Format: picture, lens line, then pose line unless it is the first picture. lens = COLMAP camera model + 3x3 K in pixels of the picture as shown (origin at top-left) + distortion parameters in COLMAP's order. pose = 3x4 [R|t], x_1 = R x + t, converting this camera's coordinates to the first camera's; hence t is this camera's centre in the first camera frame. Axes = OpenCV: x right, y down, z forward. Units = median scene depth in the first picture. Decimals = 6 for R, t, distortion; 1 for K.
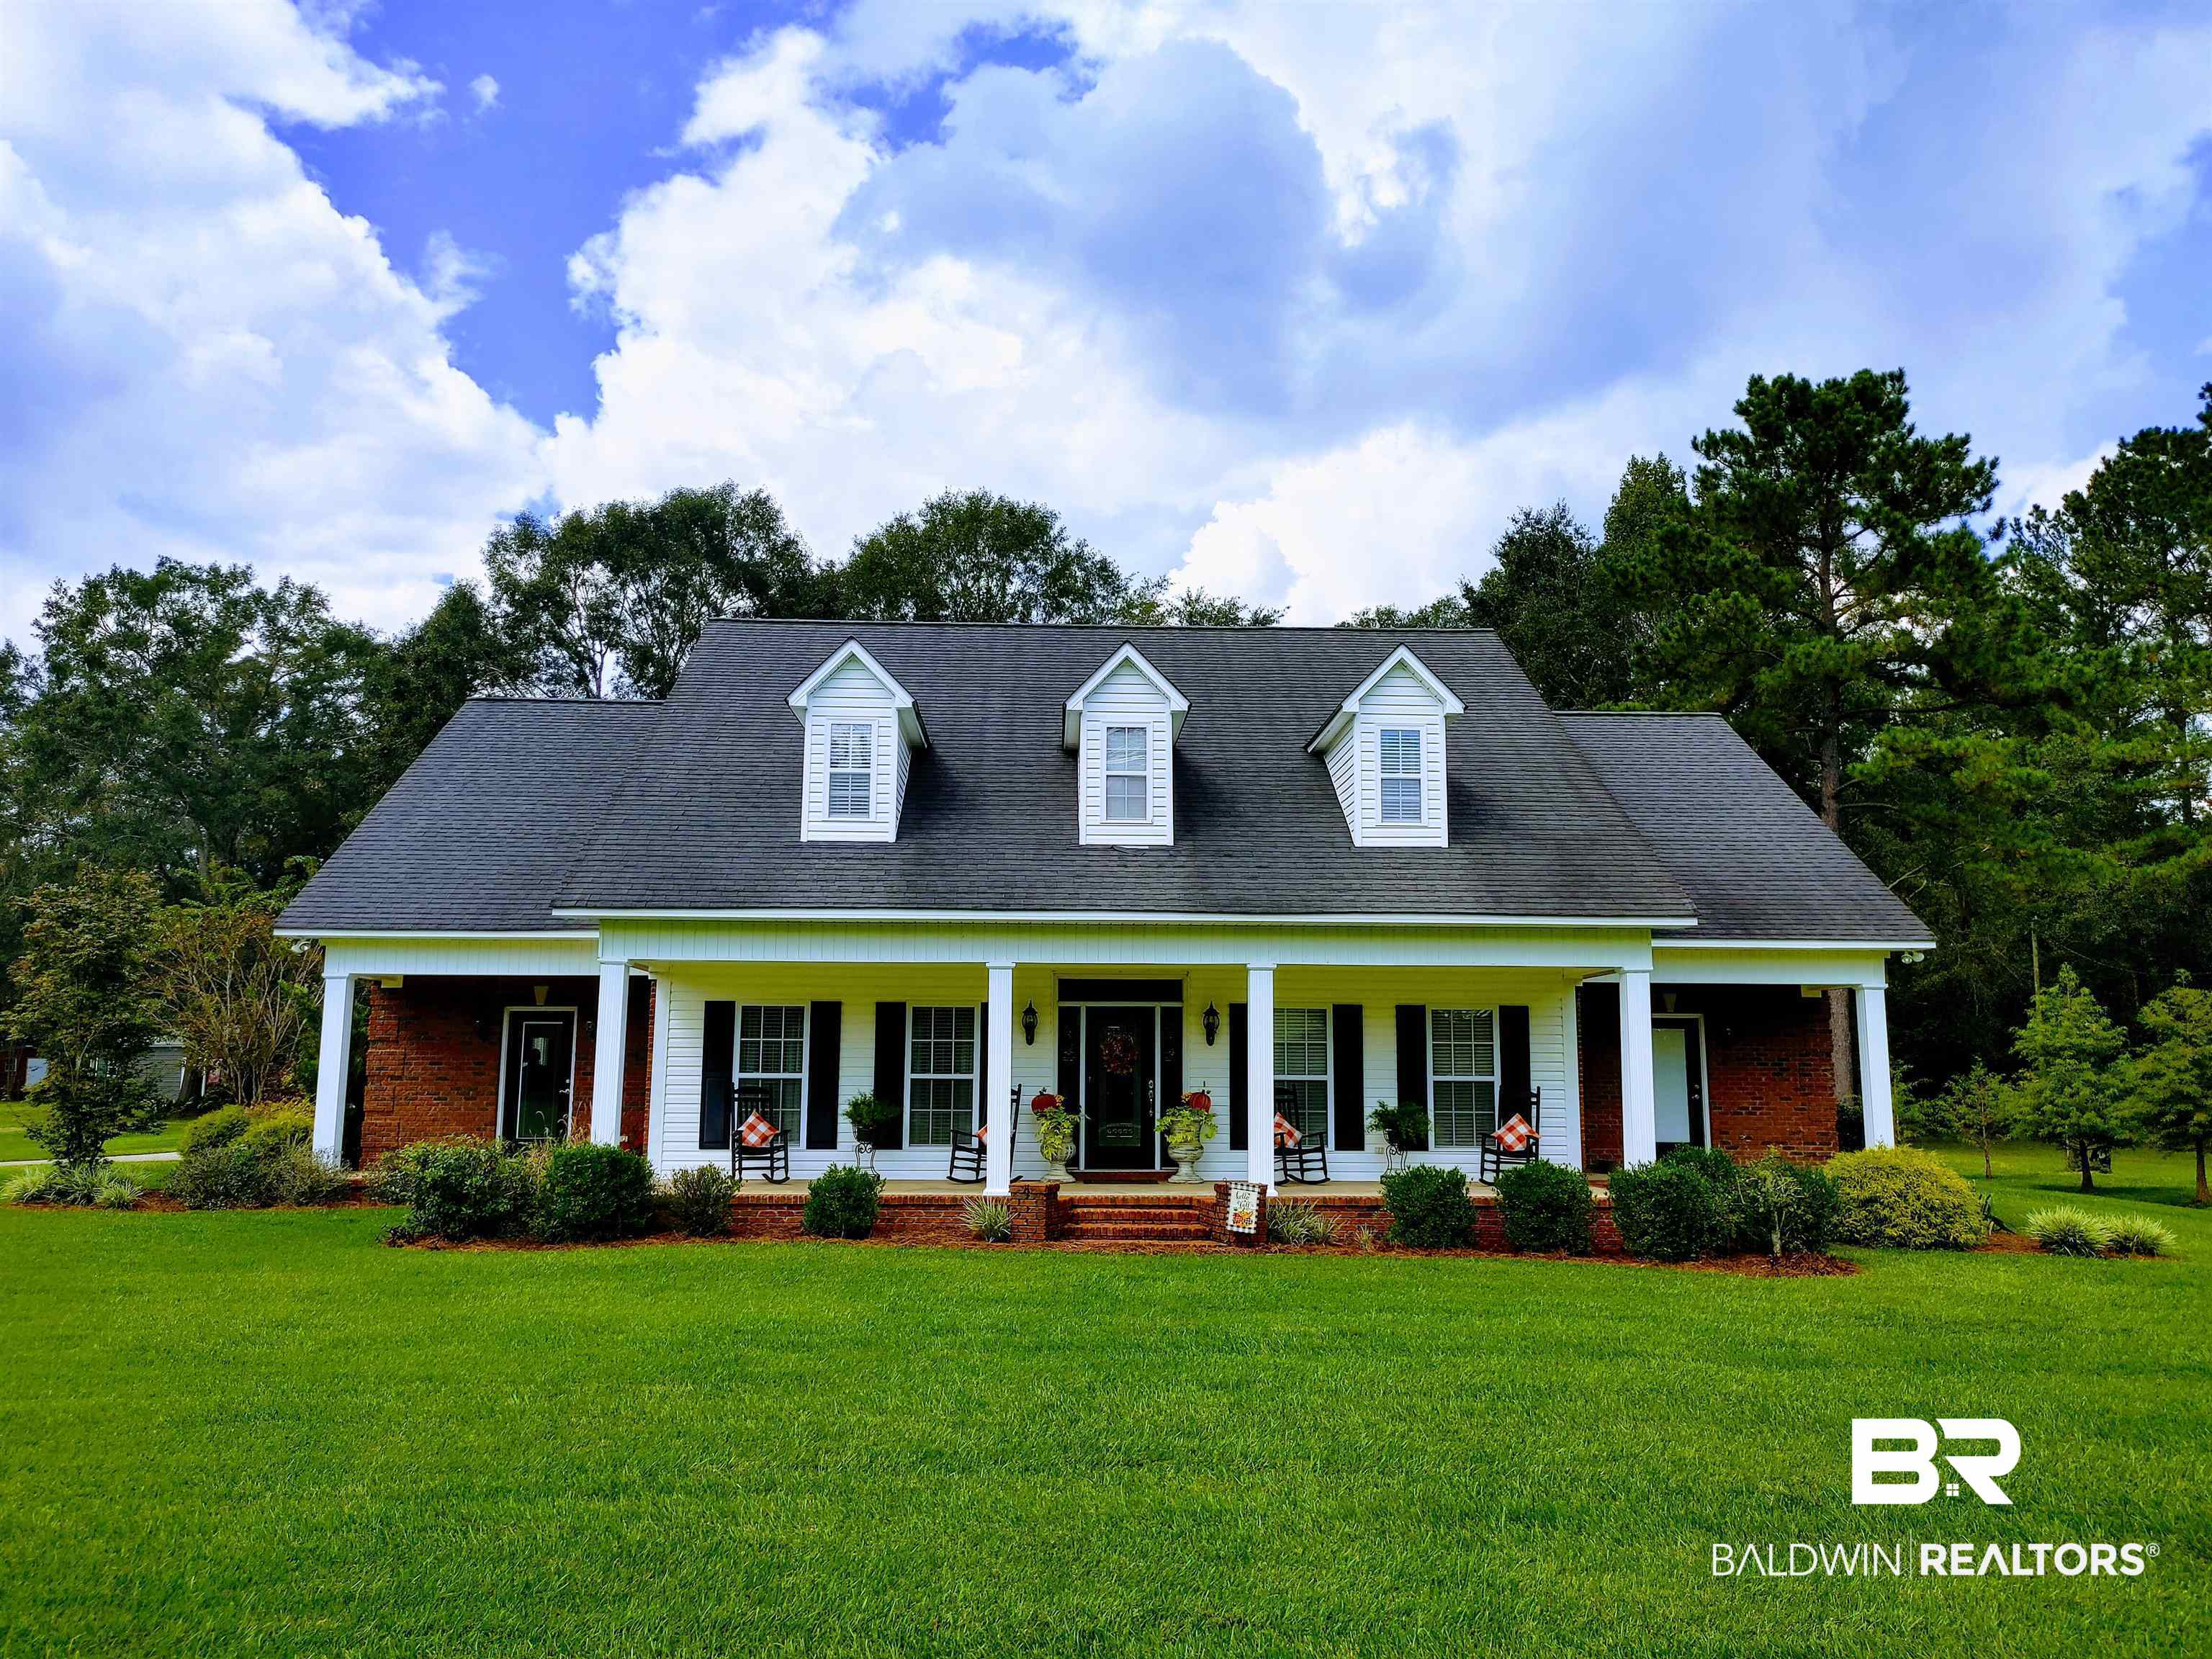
lens RADIAL K [[1708.3, 0, 1099.1], [0, 1708.3, 821.6], [0, 0, 1]] dist [0.049248, -0.033534]
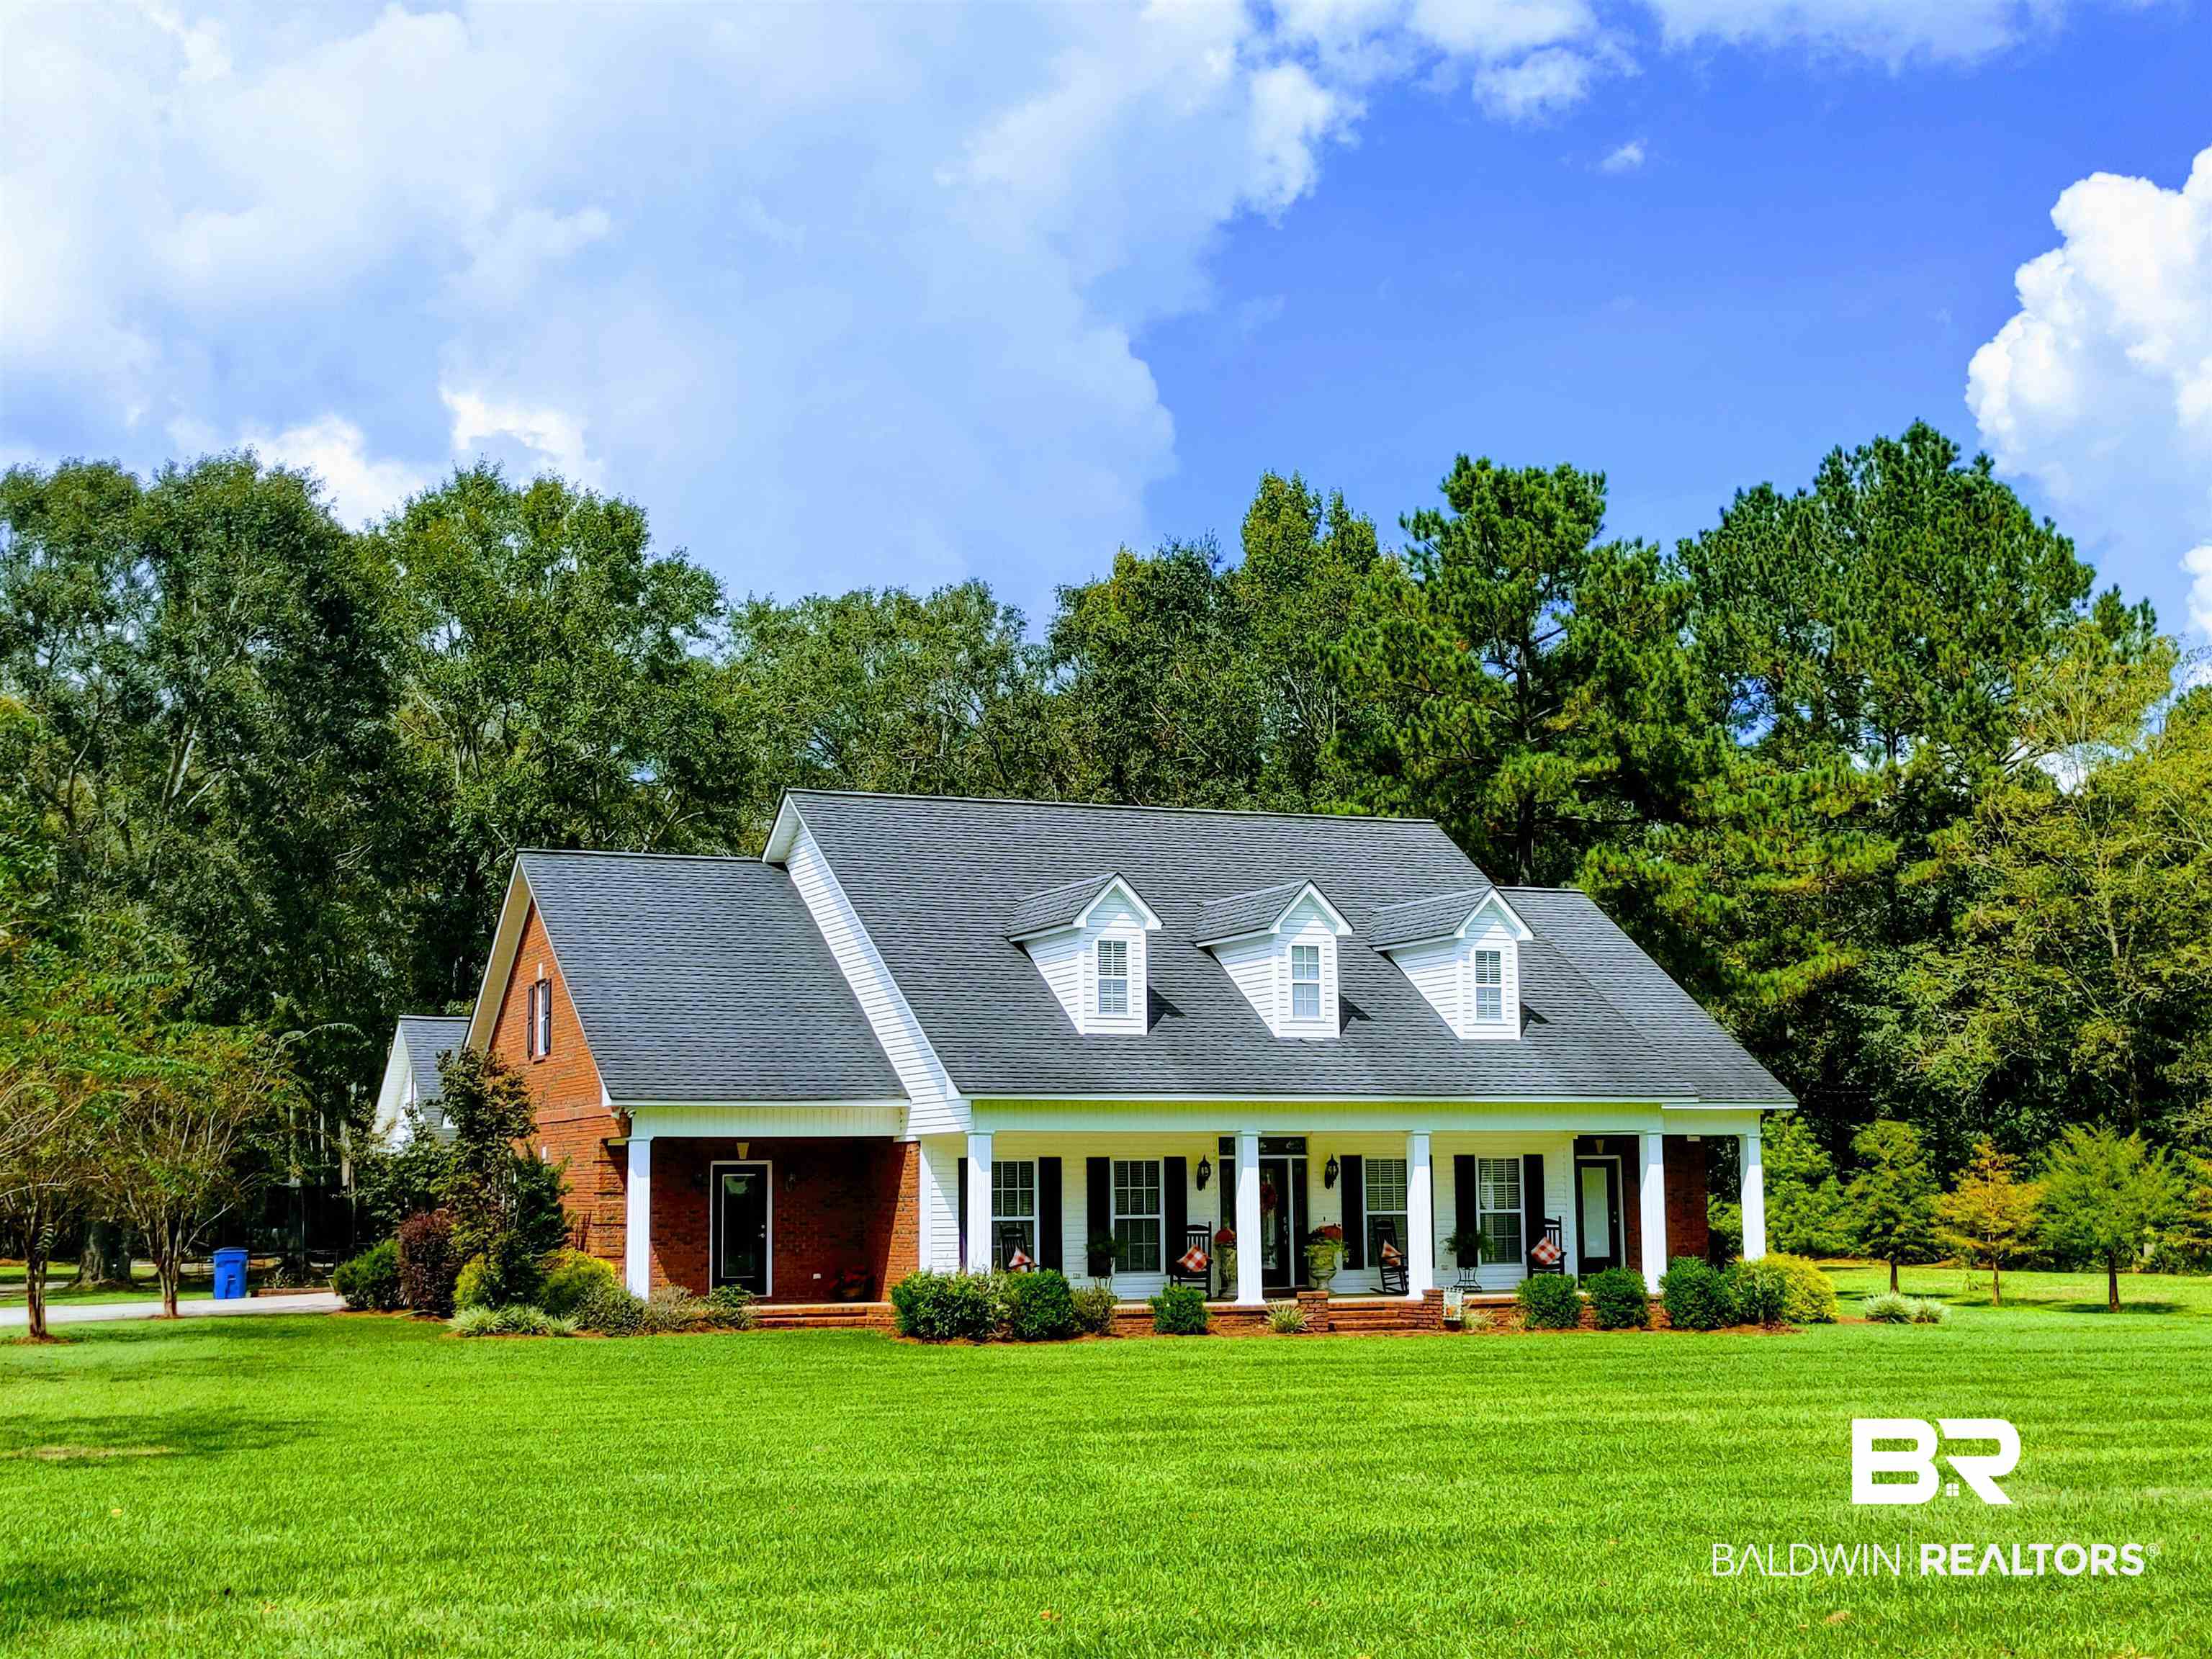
lens RADIAL K [[2796.2, 0, 1101.8], [0, 2796.2, 836.0], [0, 0, 1]] dist [0.022242, 0.000000]
pose [[0.931747, 0.030868, 0.361793, -0.632449], [-0.037520, 0.999231, 0.011372, -0.110299], [-0.361164, -0.024170, 0.932189, -0.647369]]
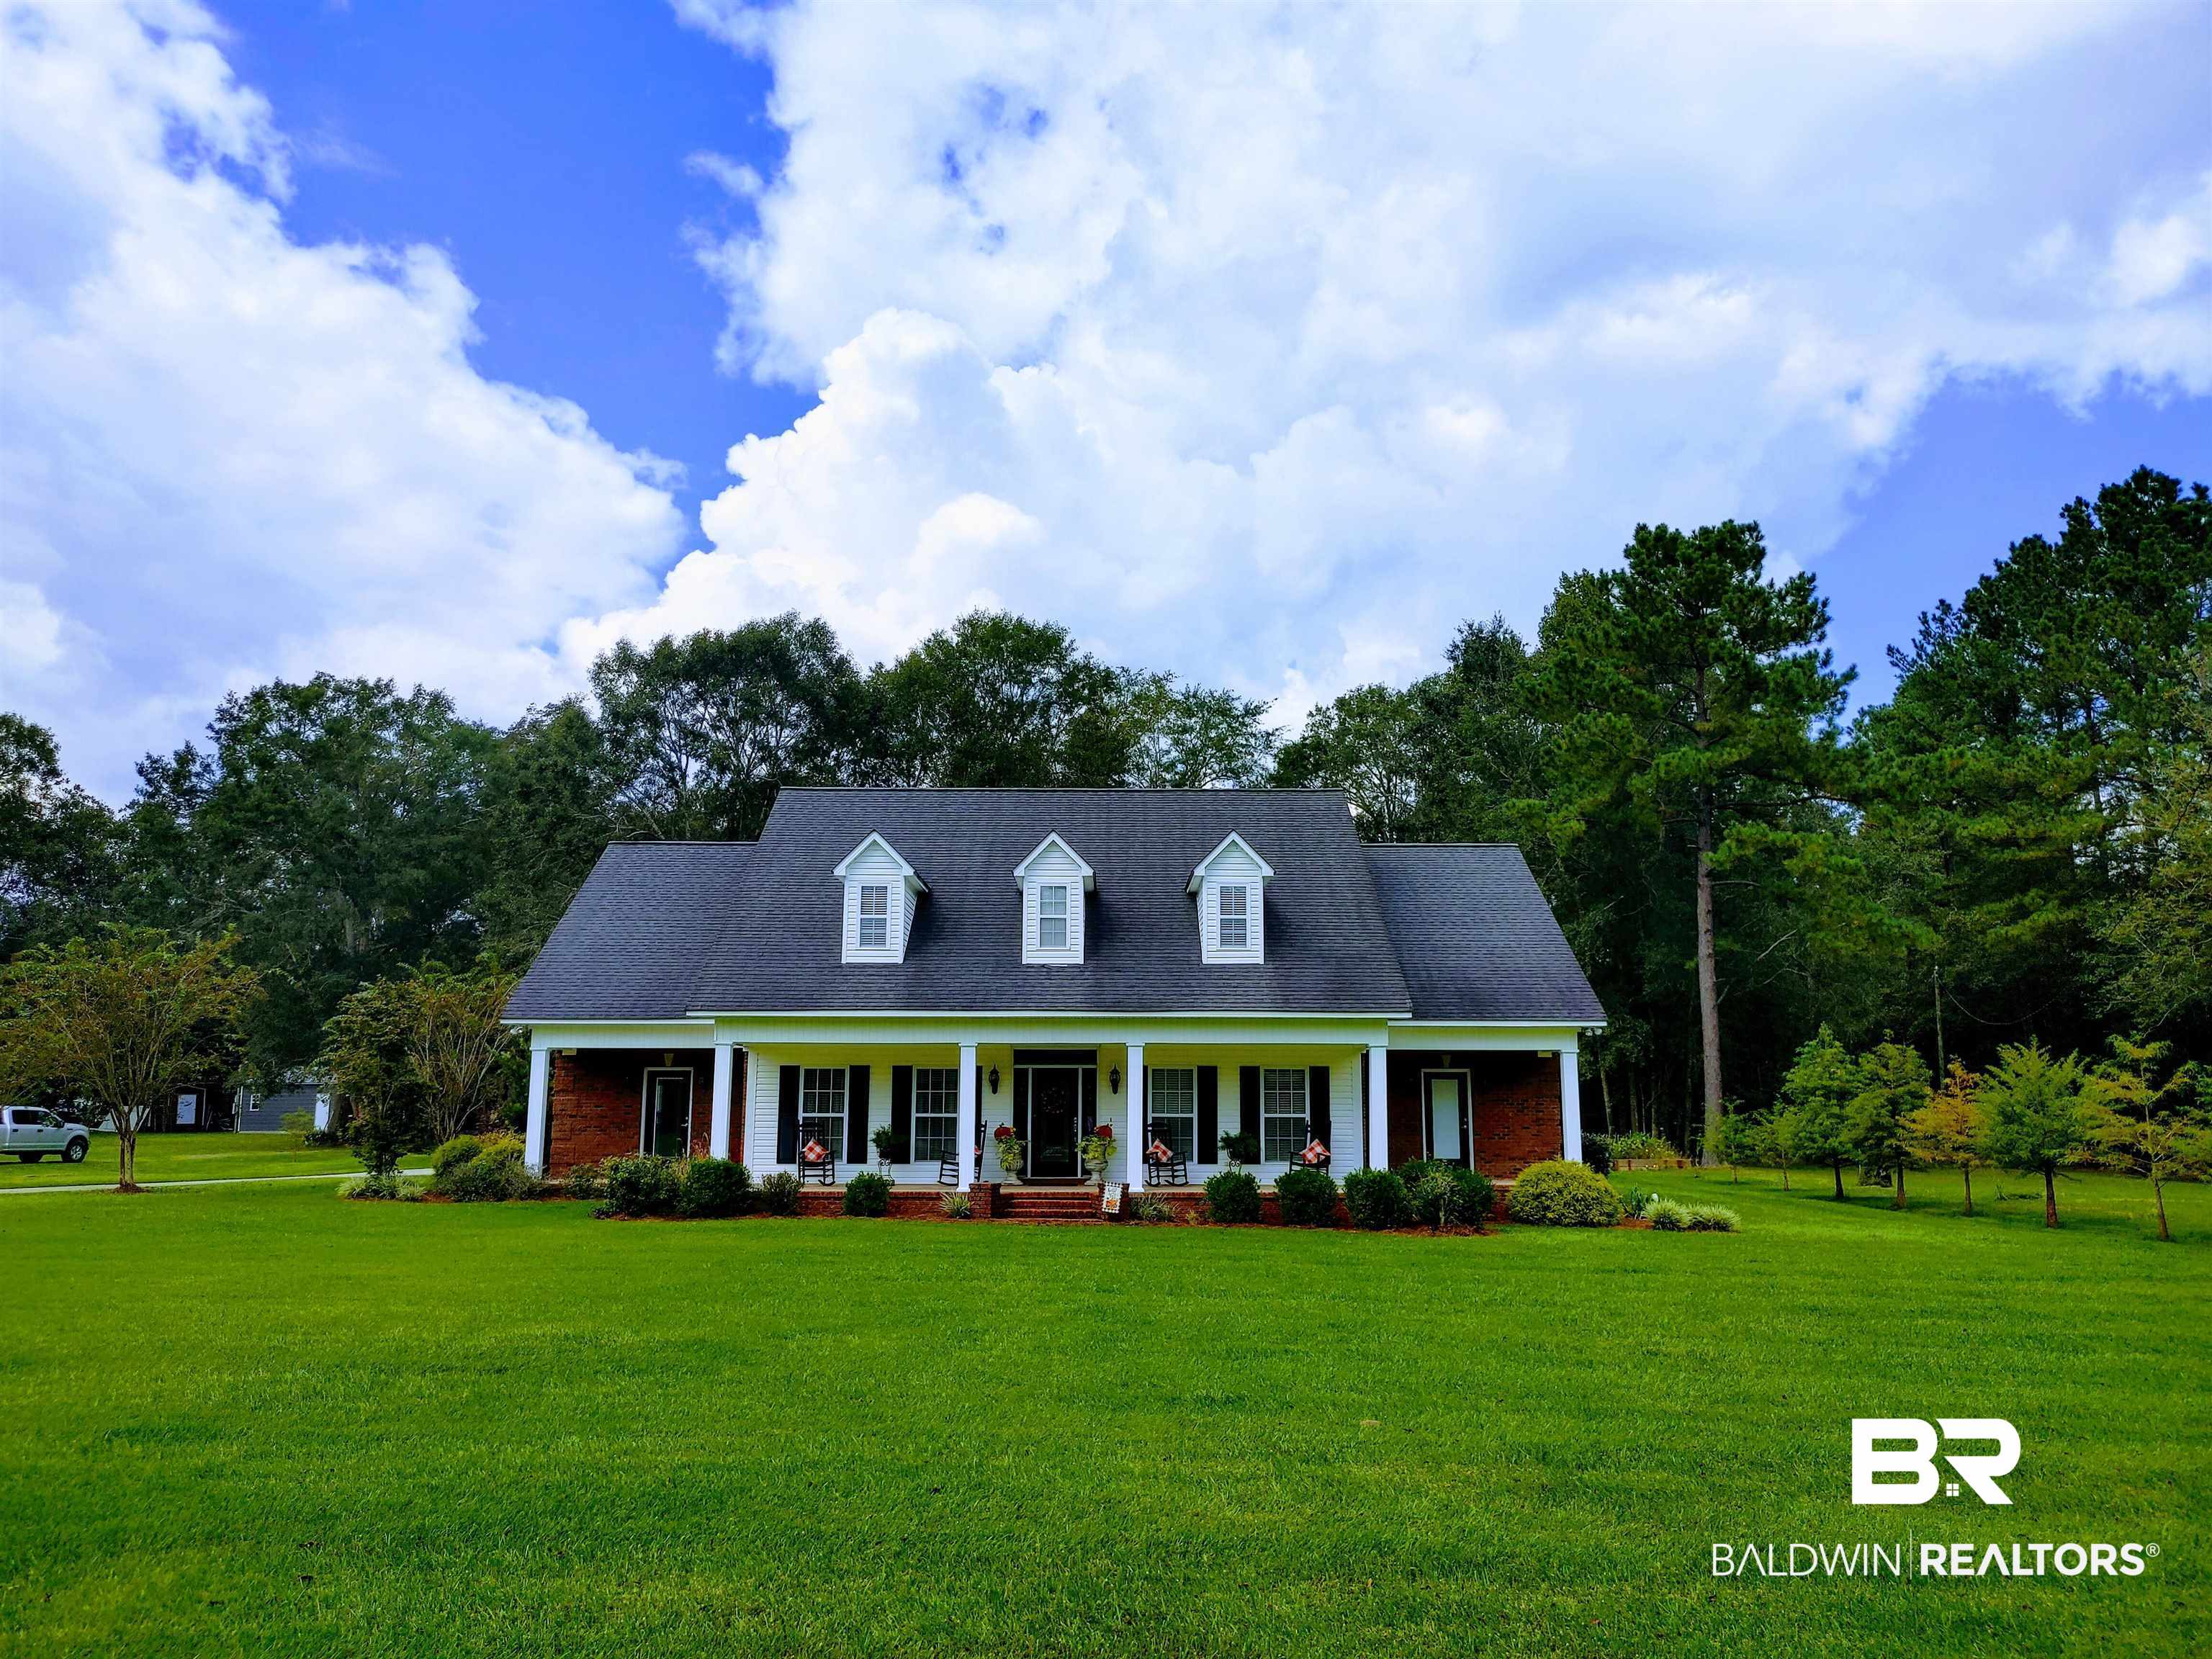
lens RADIAL K [[1708.3, 0, 1104.9], [0, 1708.3, 813.4], [0, 0, 1]] dist [0.049248, -0.033534]
pose [[0.999486, -0.007717, -0.031109, 0.077773], [0.007057, 0.999749, -0.021269, -0.061794], [0.031265, 0.021038, 0.999290, -0.374354]]
